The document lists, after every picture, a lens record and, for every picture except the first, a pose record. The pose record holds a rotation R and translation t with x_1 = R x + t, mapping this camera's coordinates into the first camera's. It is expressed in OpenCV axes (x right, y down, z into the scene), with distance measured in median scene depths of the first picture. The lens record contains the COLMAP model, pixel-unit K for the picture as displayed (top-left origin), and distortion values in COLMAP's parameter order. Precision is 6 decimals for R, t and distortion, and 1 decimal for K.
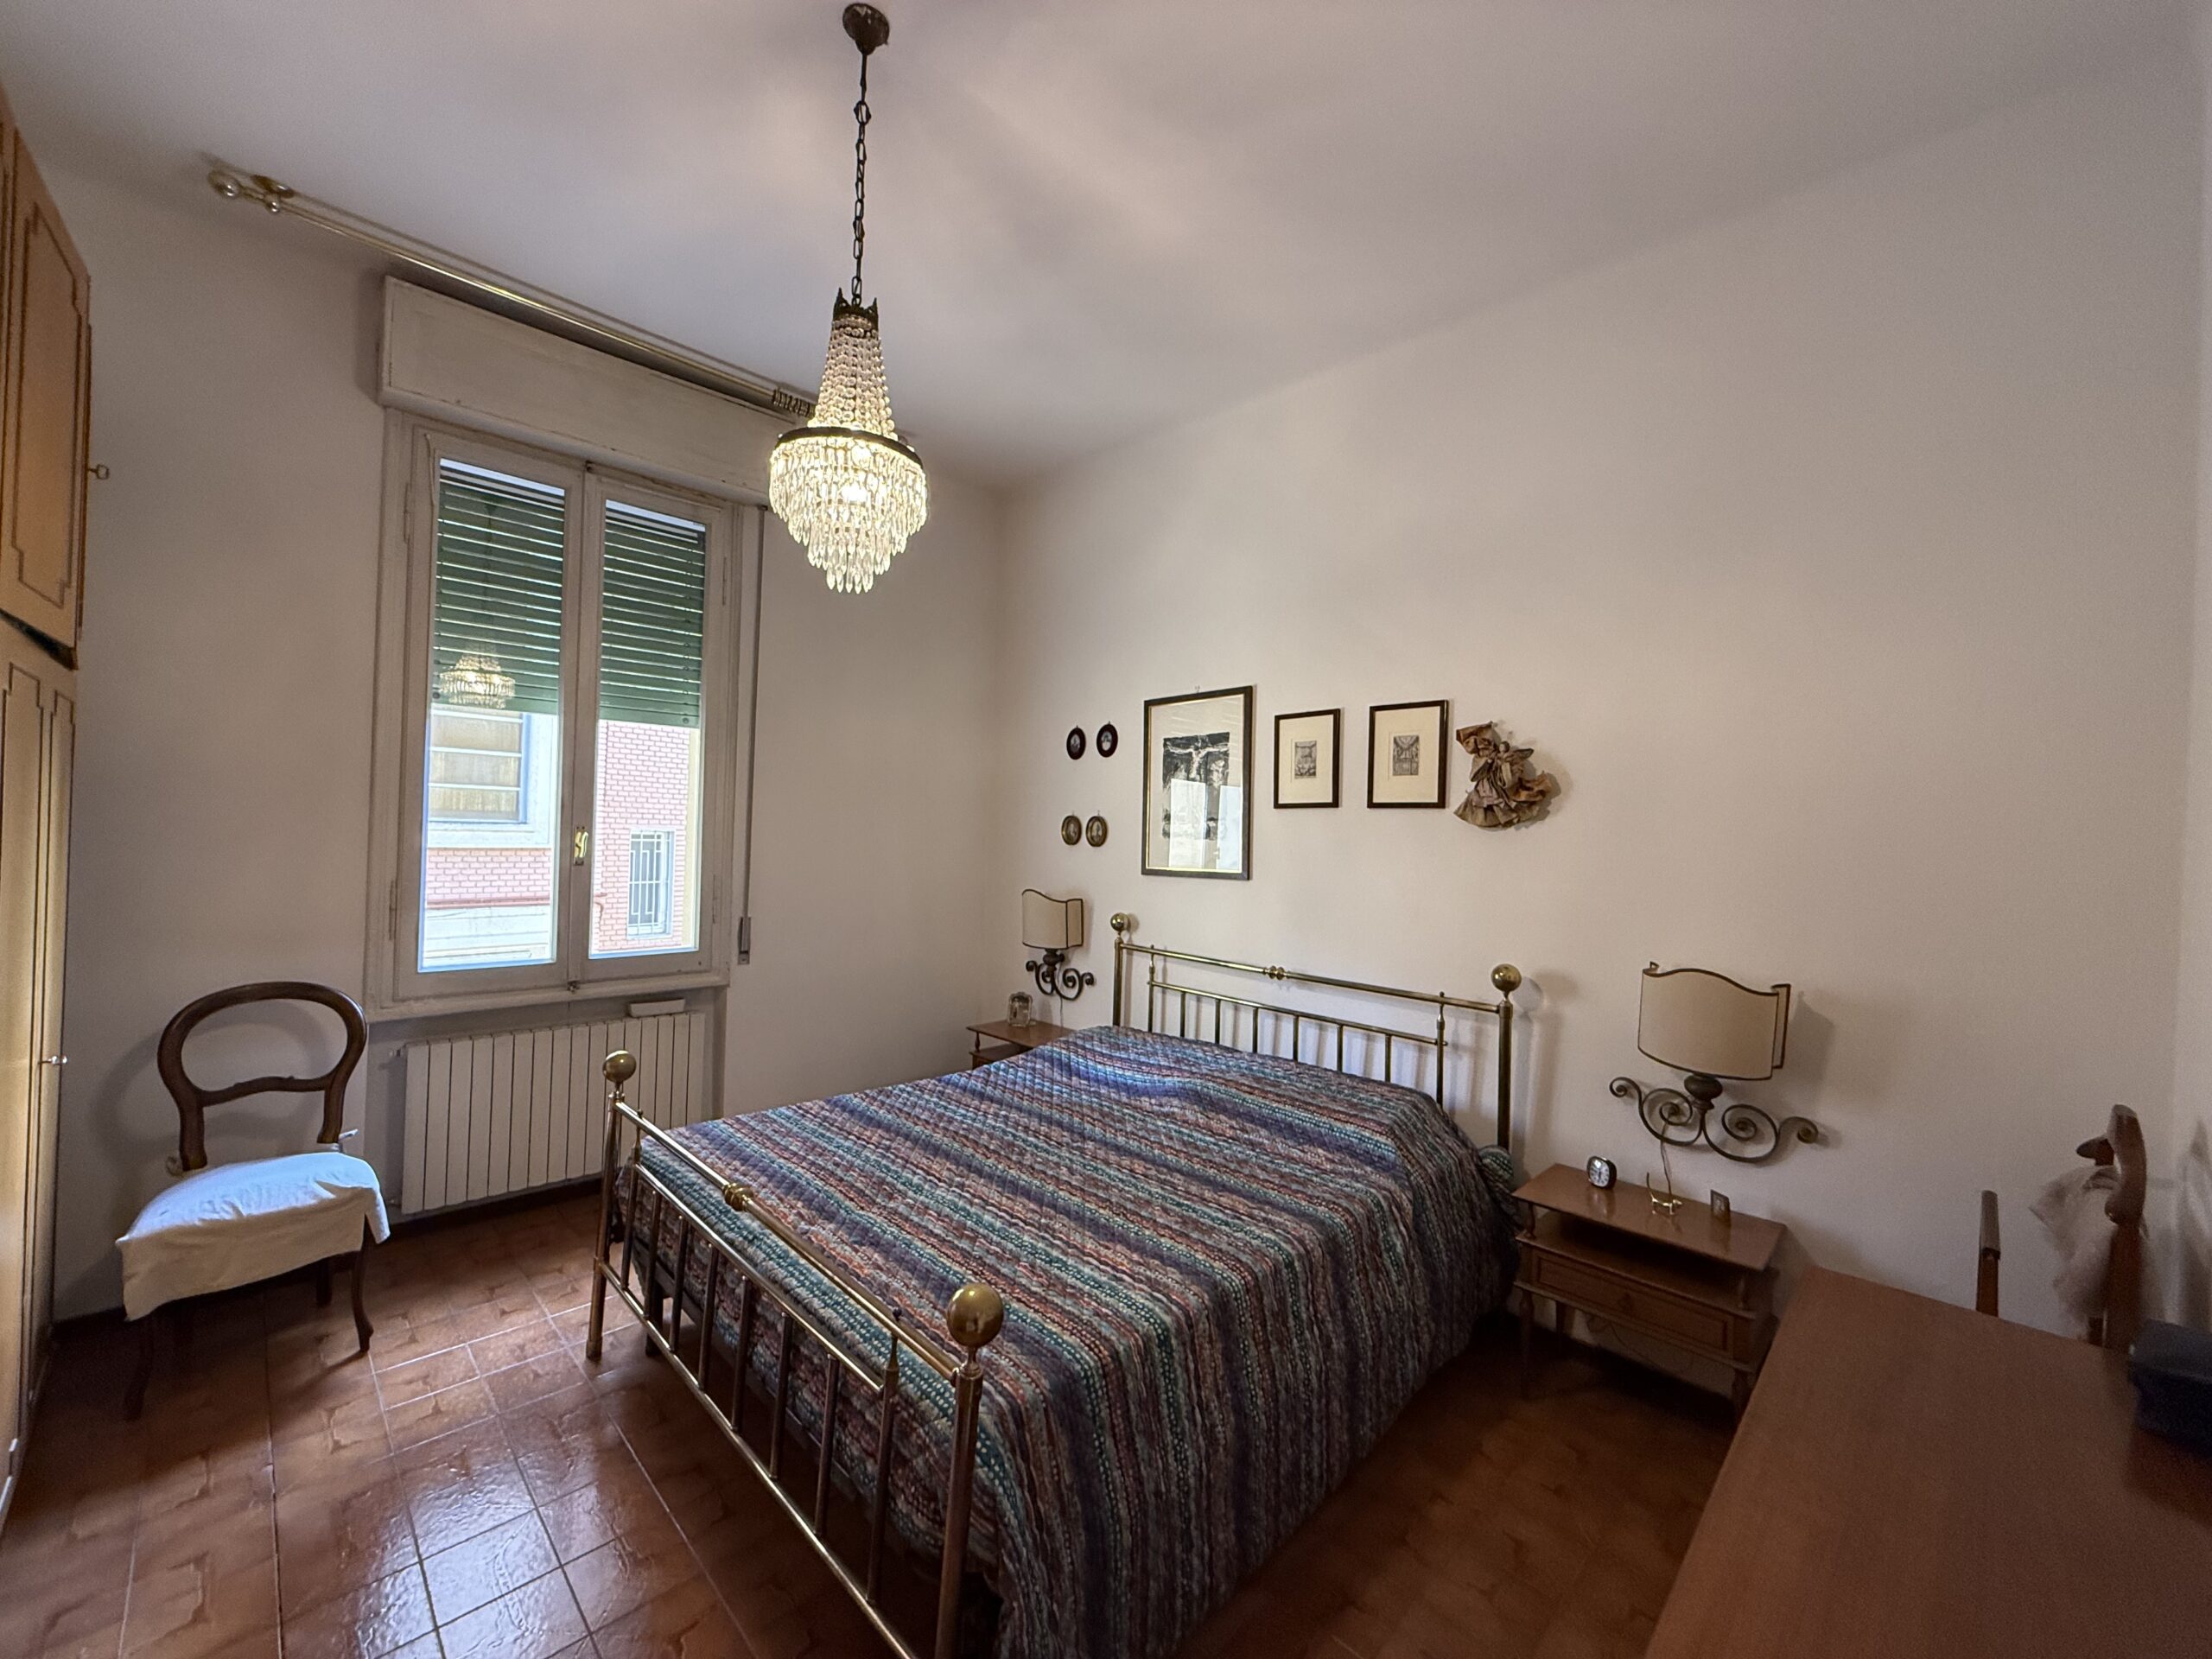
lens RADIAL K [[876.5, 0, 1101.1], [0, 876.5, 825.0], [0, 0, 1]] dist [-0.000454, 0.000102]
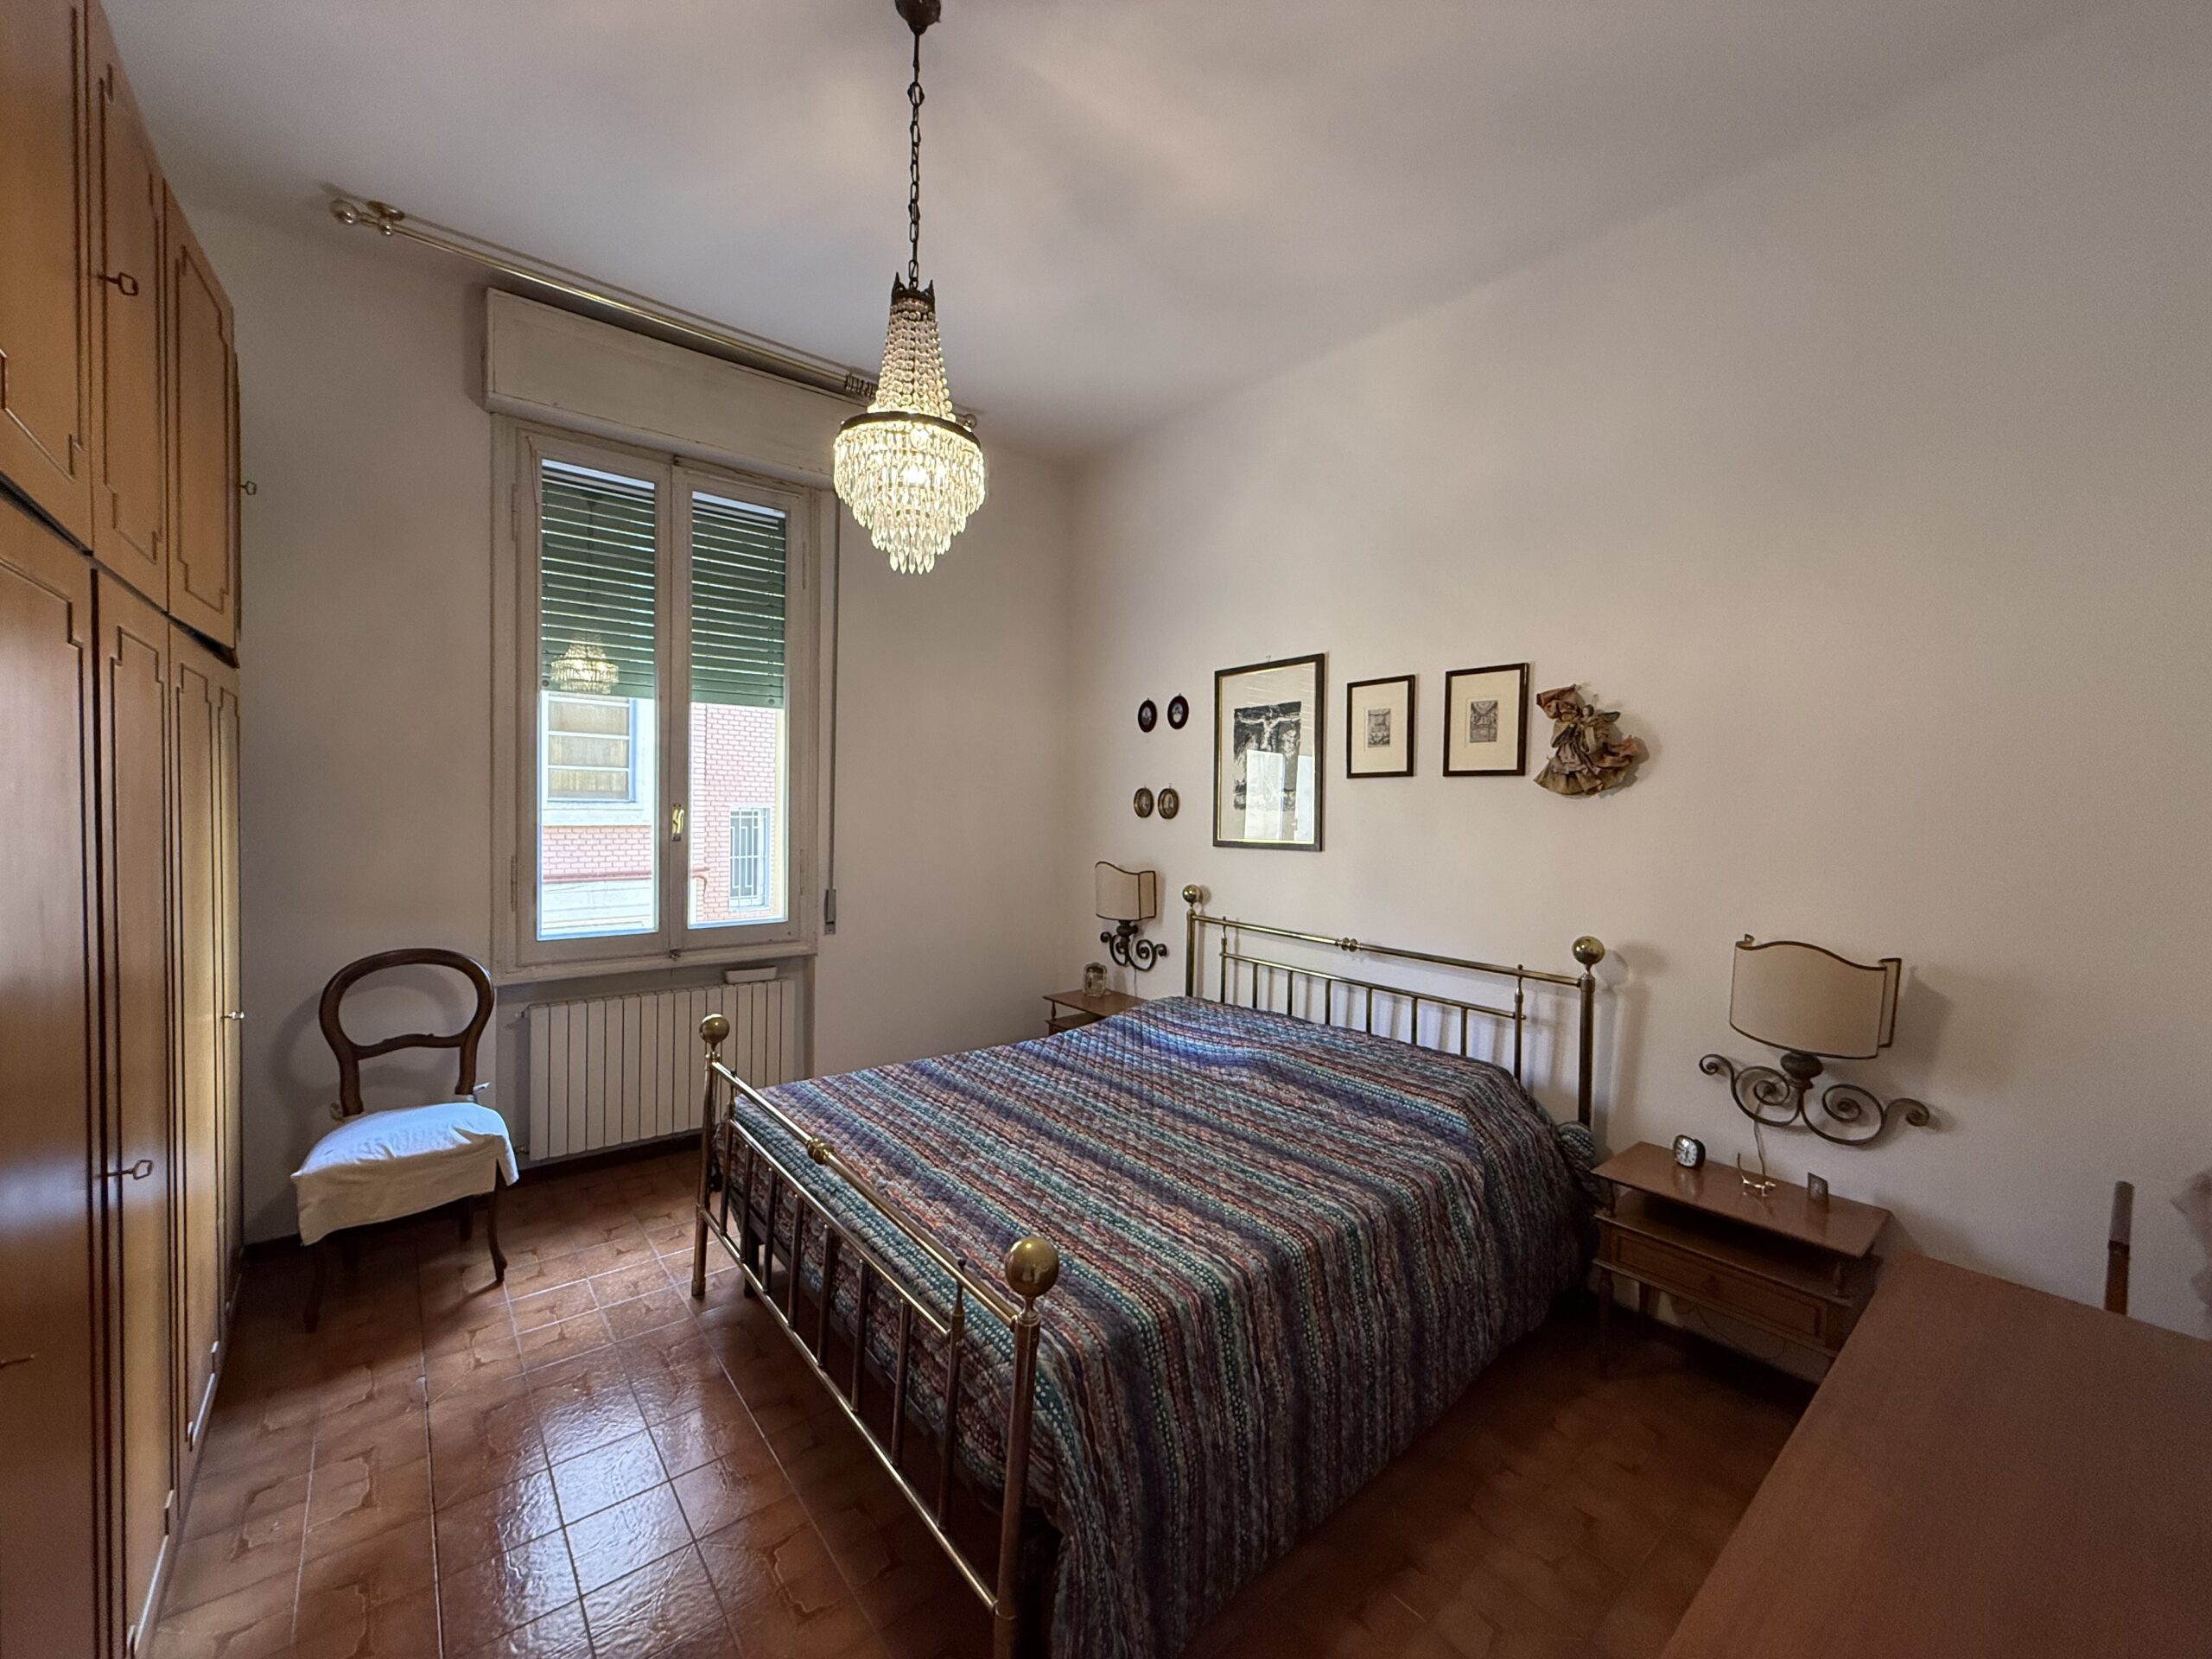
lens RADIAL K [[877.4, 0, 1101.6], [0, 877.4, 825.3], [0, 0, 1]] dist [-0.000488, -0.000204]
pose [[0.995431, -0.008559, -0.095102, 0.021280], [0.011508, 0.999468, 0.030502, 0.000795], [0.094790, -0.031457, 0.995000, -0.008712]]
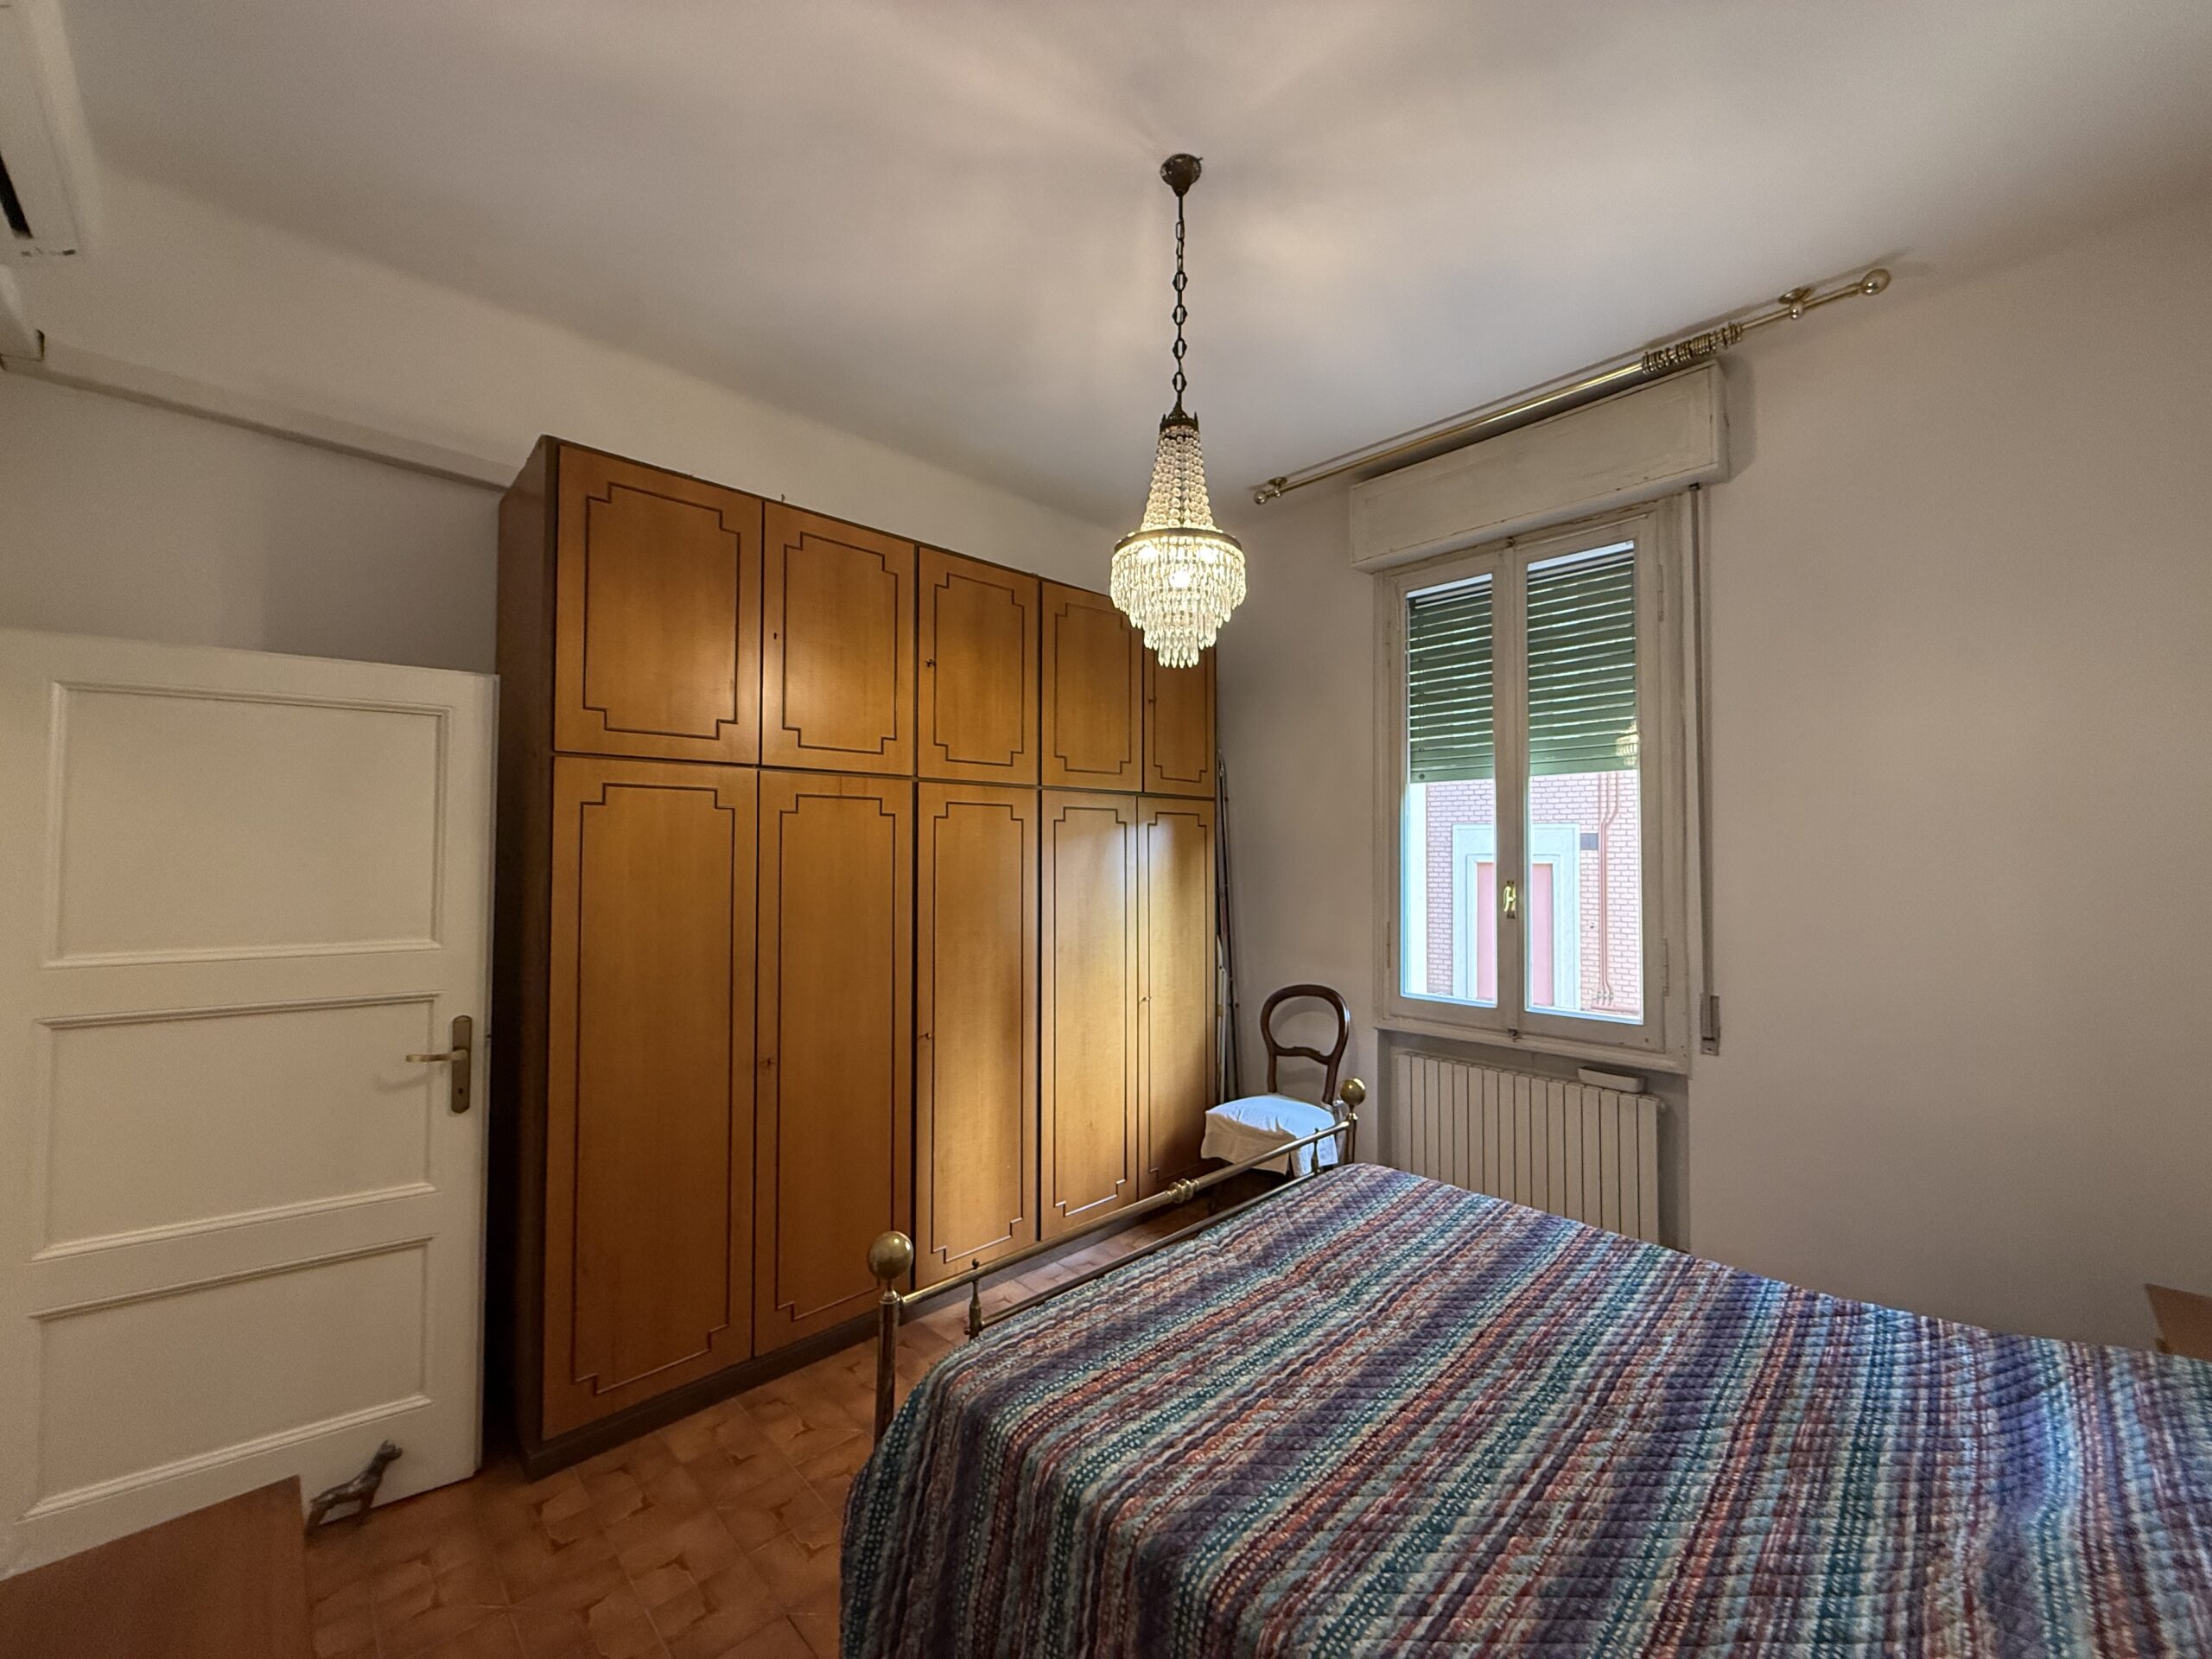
lens RADIAL K [[877.1, 0, 1099.5], [0, 877.1, 826.3], [0, 0, 1]] dist [0.001369, 0.000104]
pose [[-0.013018, -0.065999, -0.997735, 0.577961], [0.000150, 0.997819, -0.066007, 0.006426], [0.999915, -0.001009, -0.012979, 0.647431]]
